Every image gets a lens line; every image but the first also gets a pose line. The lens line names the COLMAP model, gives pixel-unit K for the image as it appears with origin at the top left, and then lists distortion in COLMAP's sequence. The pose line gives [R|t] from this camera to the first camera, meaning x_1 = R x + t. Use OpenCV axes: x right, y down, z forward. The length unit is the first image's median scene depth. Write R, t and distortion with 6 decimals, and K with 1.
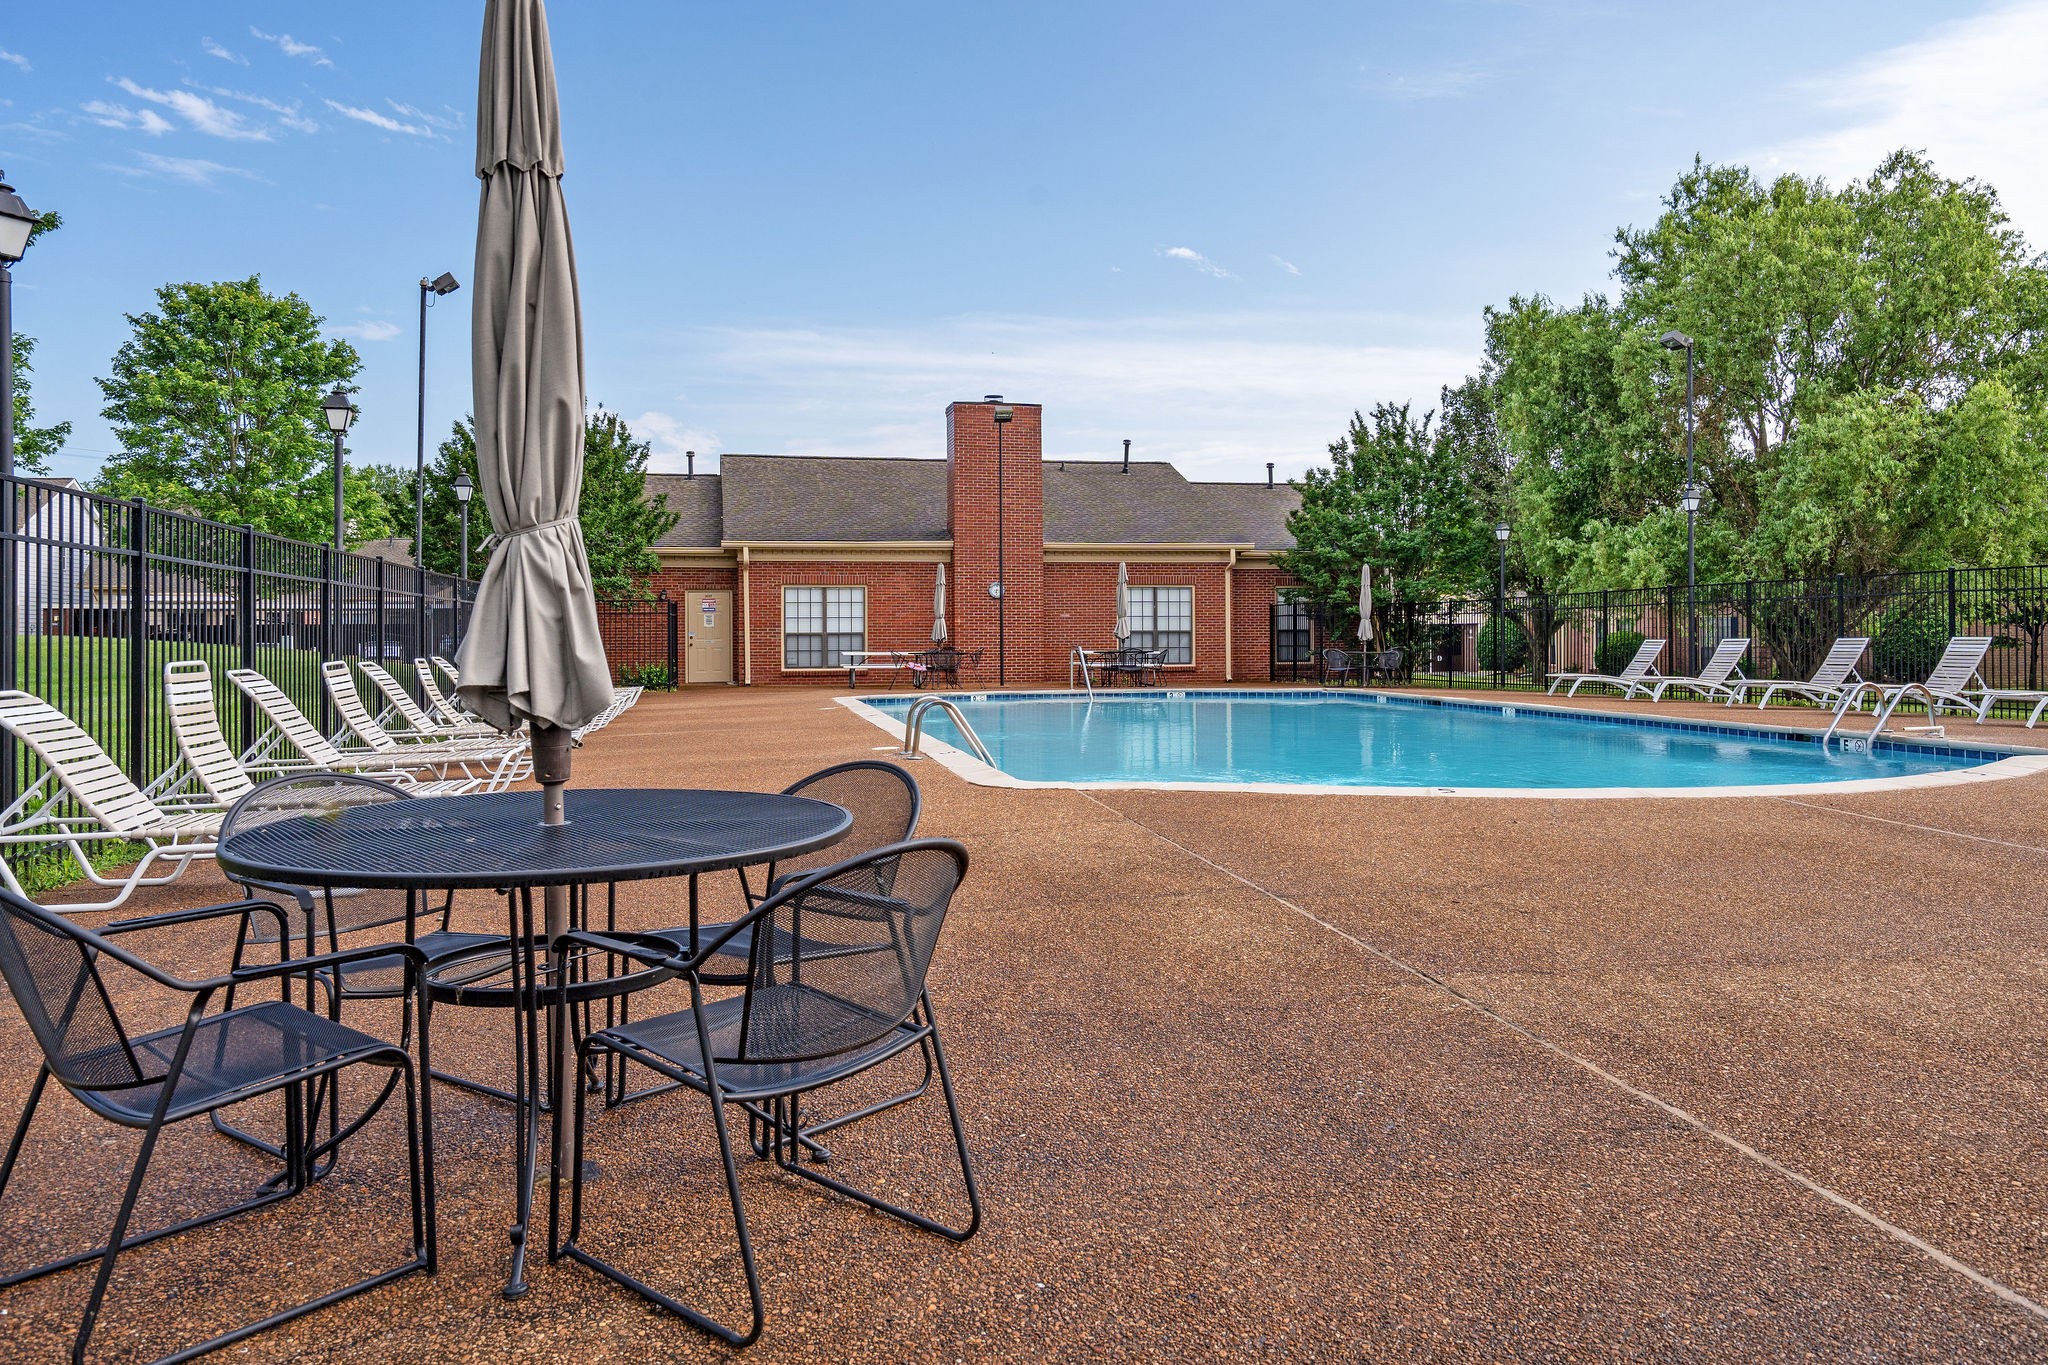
lens RADIAL K [[1479.3, 0, 1023.9], [0, 1479.3, 595.5], [0, 0, 1]] dist [-0.001429, -0.026550]
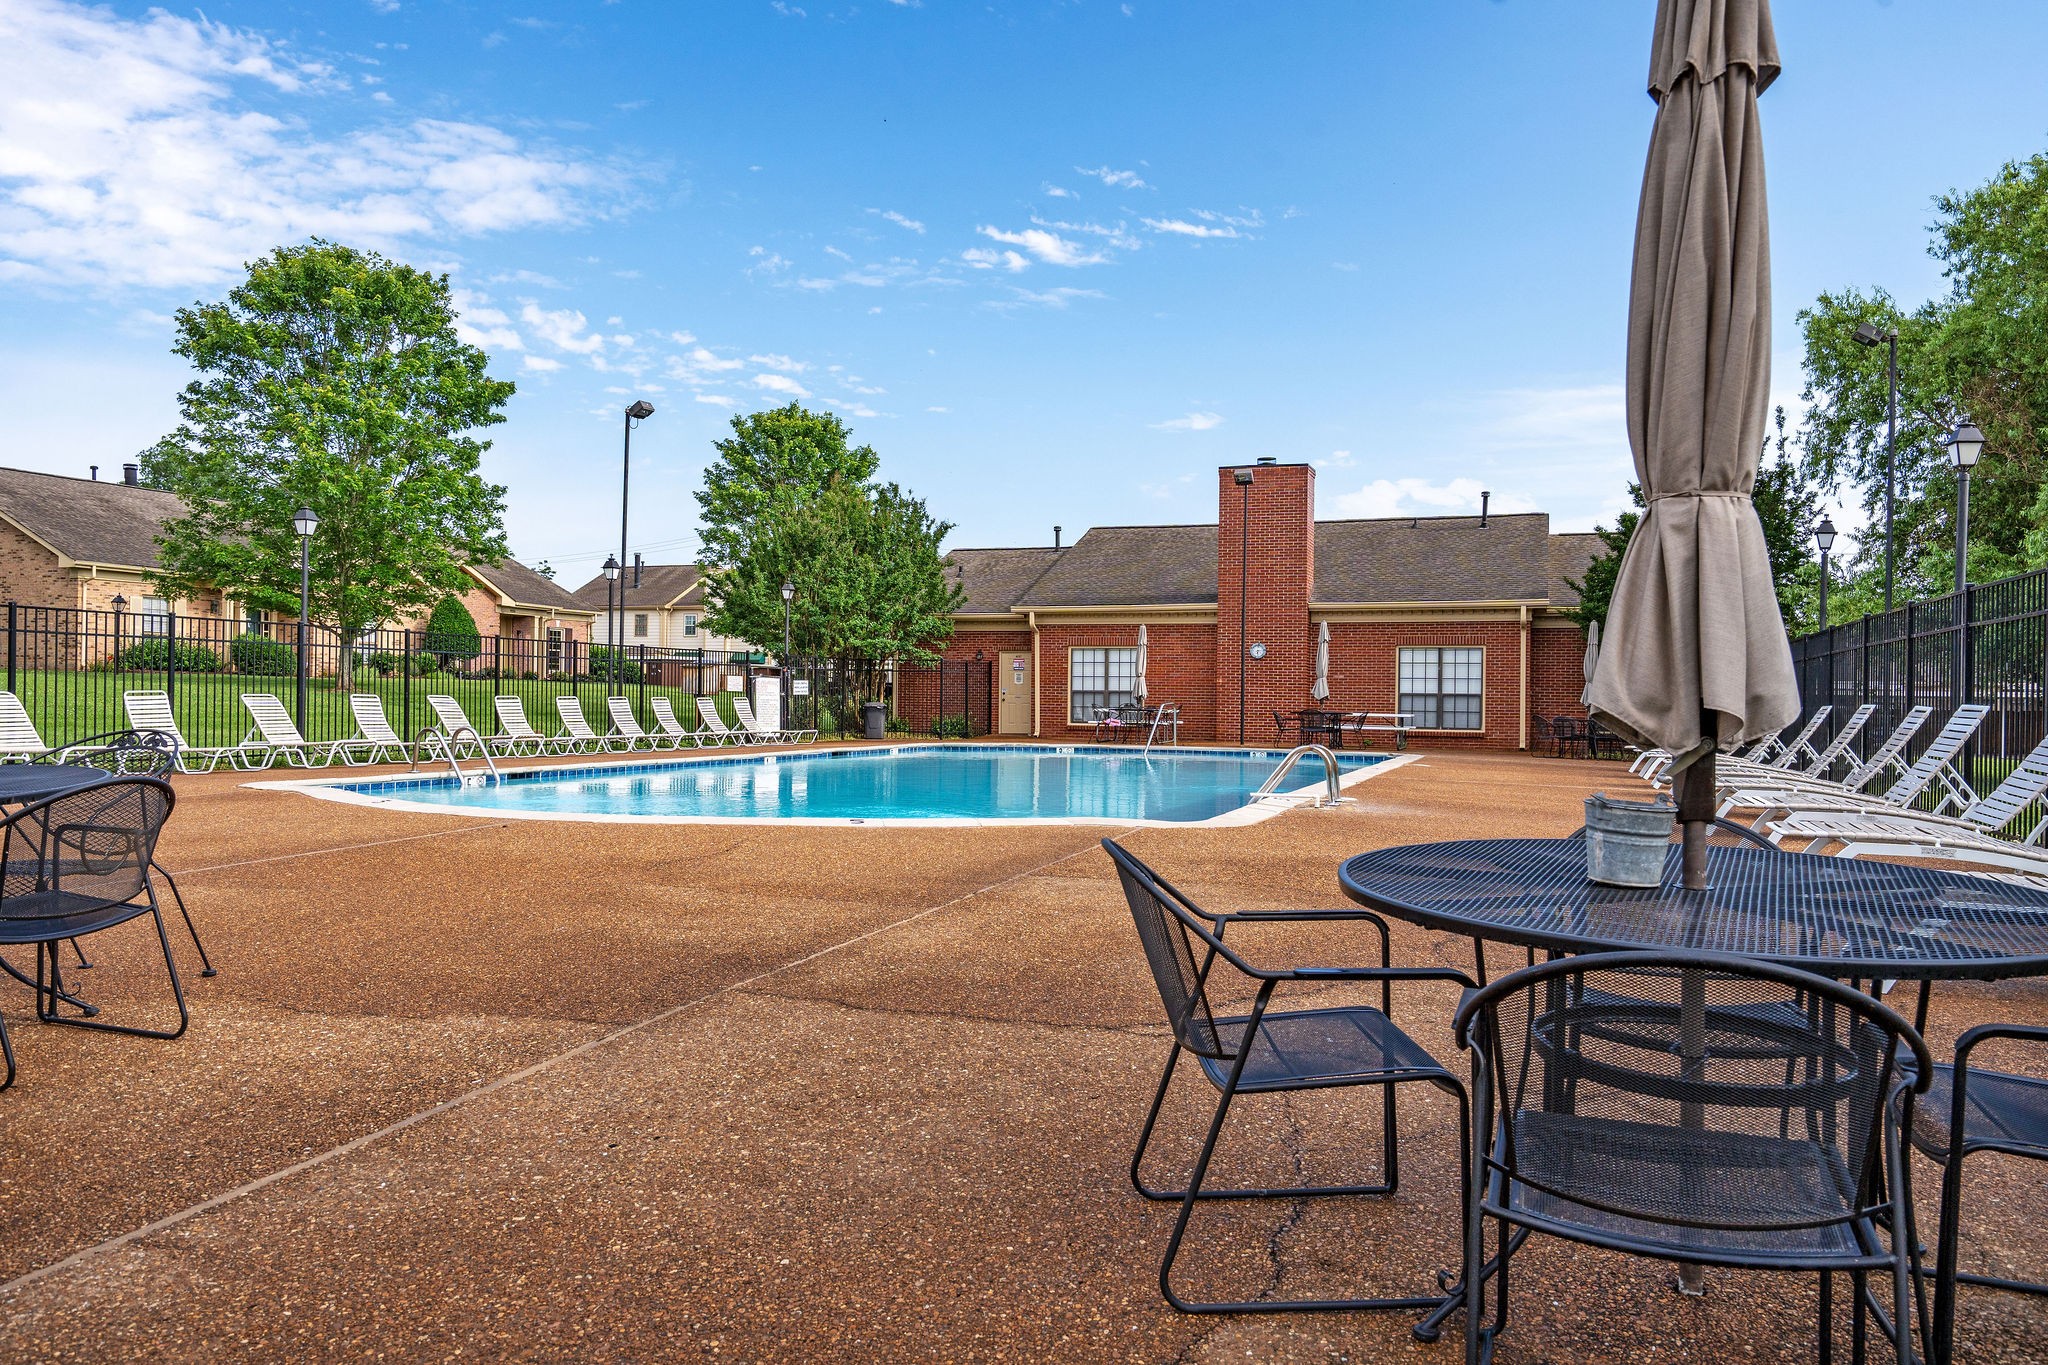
lens RADIAL K [[1447.4, 0, 1024.0], [0, 1447.4, 682.5], [0, 0, 1]] dist [-0.000191, 0.002324]
pose [[0.835483, 0.011214, -0.549401, 0.371656], [-0.001131, 0.999825, 0.018688, -0.000354], [0.549515, -0.014993, 0.835350, 0.078749]]
